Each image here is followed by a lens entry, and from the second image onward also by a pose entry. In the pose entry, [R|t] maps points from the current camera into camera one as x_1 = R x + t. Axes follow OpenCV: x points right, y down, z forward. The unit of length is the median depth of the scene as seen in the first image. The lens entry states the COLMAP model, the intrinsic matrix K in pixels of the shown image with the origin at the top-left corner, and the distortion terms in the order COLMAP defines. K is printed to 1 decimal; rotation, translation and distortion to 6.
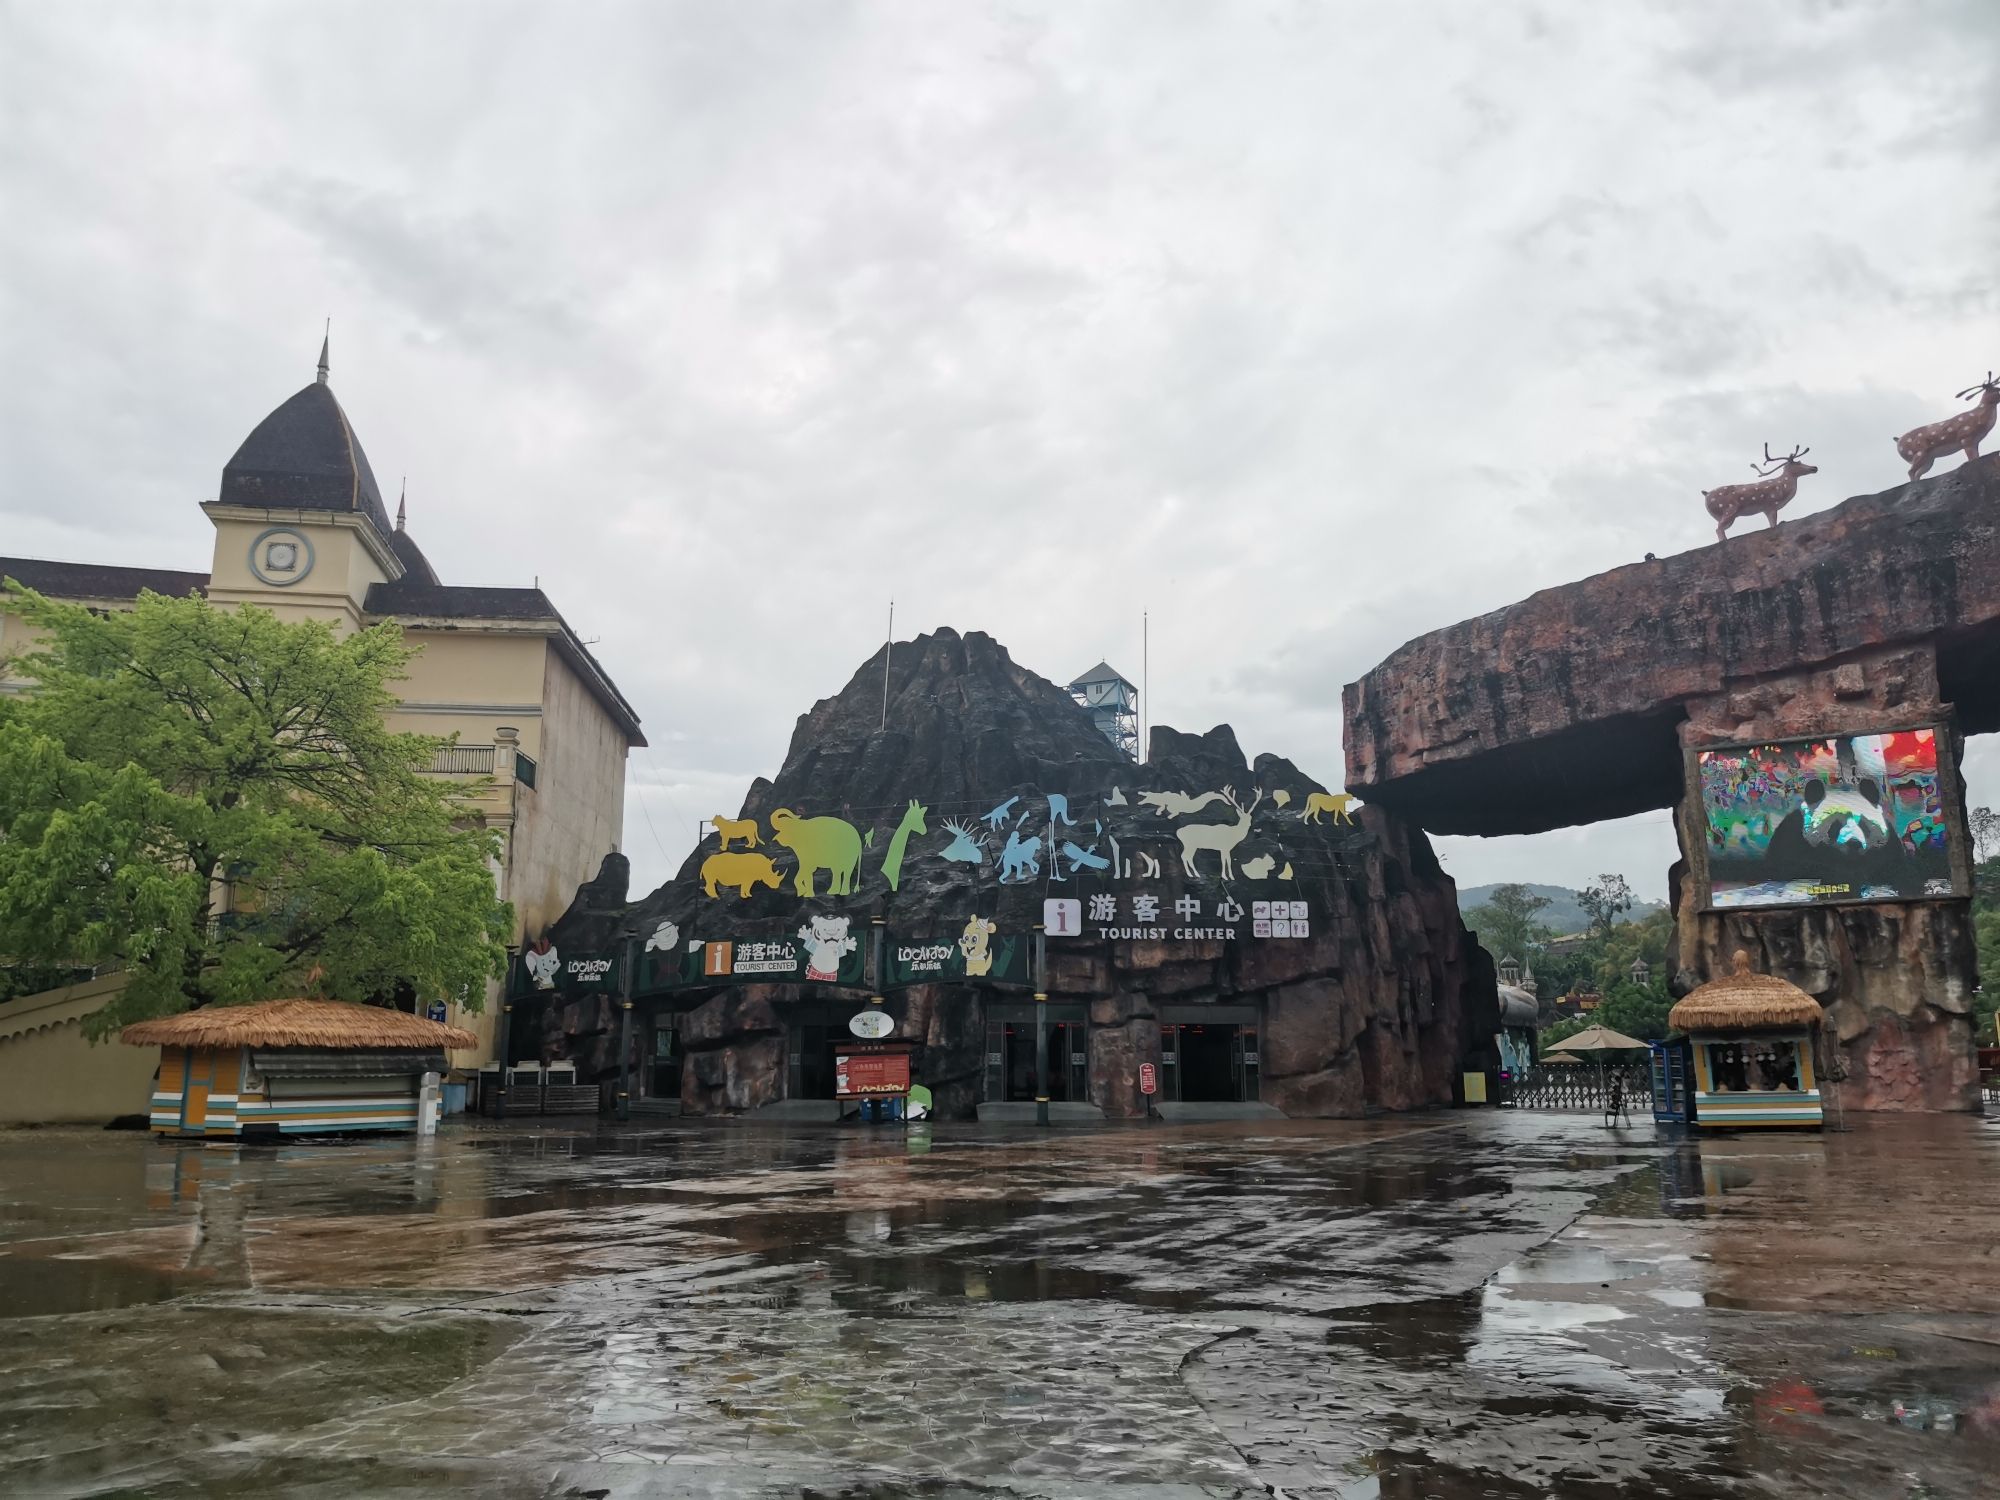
lens RADIAL K [[1510.9, 0, 1000.0], [0, 1510.9, 750.0], [0, 0, 1]] dist [0.005351, 0.001343]
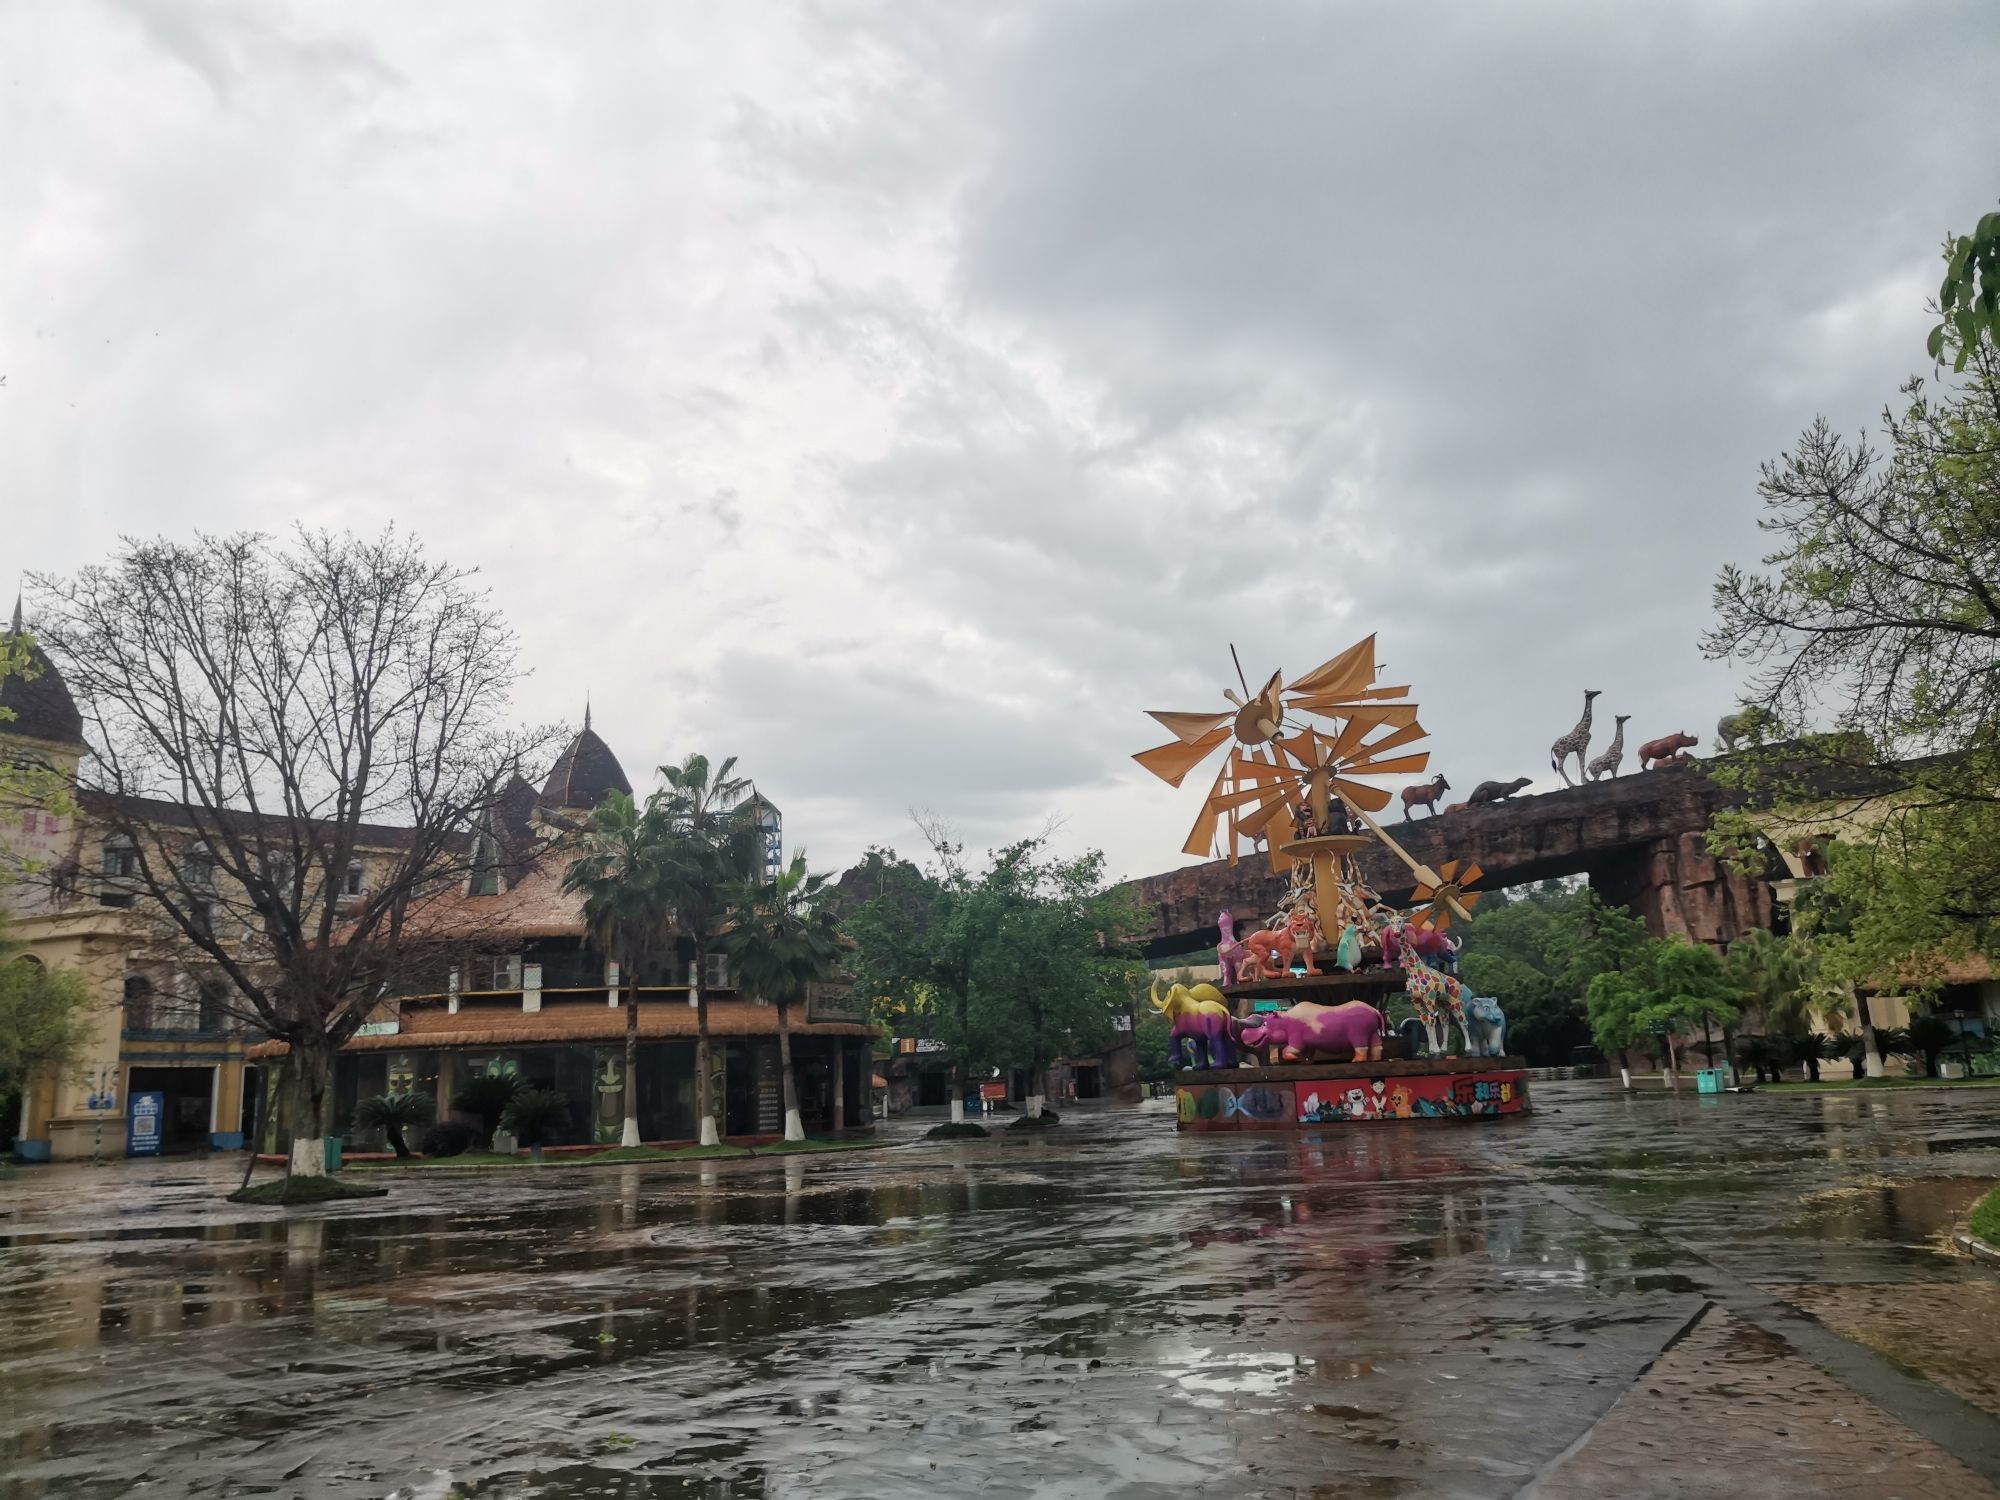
lens RADIAL K [[1510.9, 0, 1000.0], [0, 1510.9, 750.0], [0, 0, 1]] dist [0.005351, 0.001343]
pose [[0.921240, 0.046050, 0.386260, -0.817513], [-0.038976, 0.998898, -0.026130, -0.222185], [-0.387038, 0.009017, 0.922020, -1.028515]]
